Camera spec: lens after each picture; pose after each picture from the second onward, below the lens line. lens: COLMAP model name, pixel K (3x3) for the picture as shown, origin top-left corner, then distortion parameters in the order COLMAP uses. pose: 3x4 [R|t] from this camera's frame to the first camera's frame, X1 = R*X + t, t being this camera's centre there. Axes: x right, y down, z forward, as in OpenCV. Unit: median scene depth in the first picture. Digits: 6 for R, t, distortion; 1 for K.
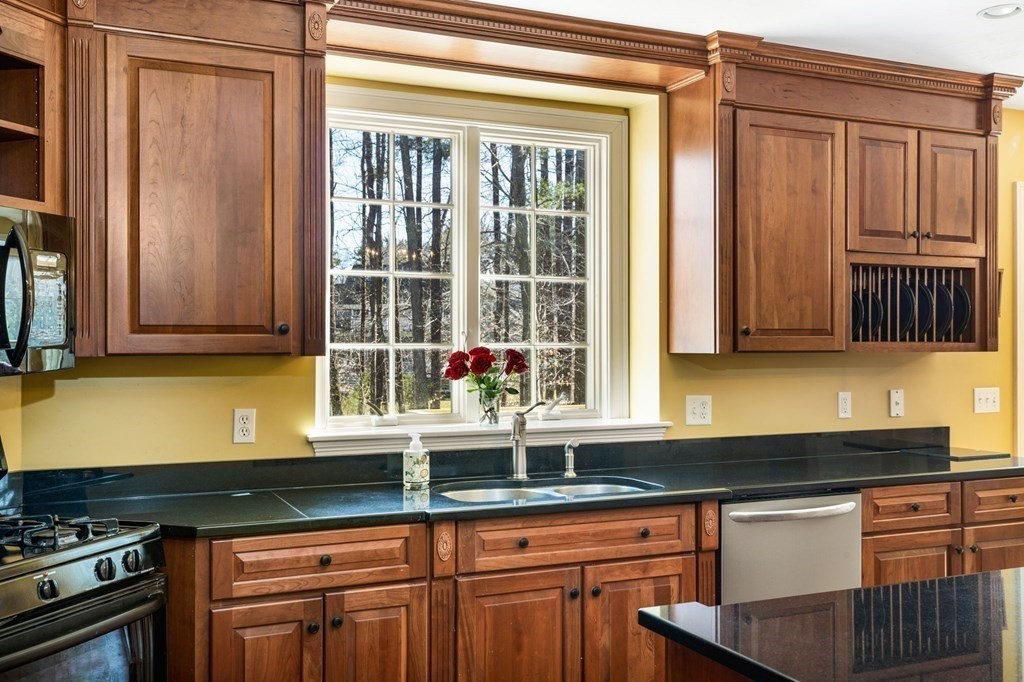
lens RADIAL K [[969.8, 0, 511.5], [0, 969.8, 334.7], [0, 0, 1]] dist [0.019154, 0.000000]
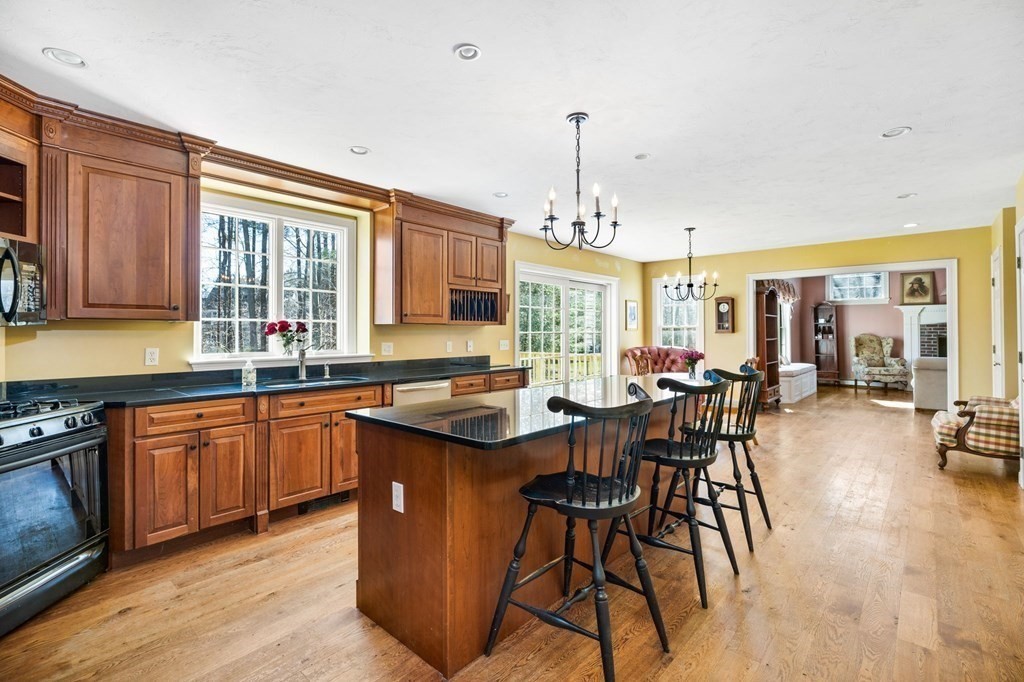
lens RADIAL K [[462.1, 0, 509.9], [0, 462.1, 327.6], [0, 0, 1]] dist [-0.009579, 0.003068]
pose [[0.916344, 0.002770, 0.400383, 0.022743], [-0.002173, 0.999996, -0.001945, 0.034238], [-0.400387, 0.000912, 0.916346, -0.167225]]
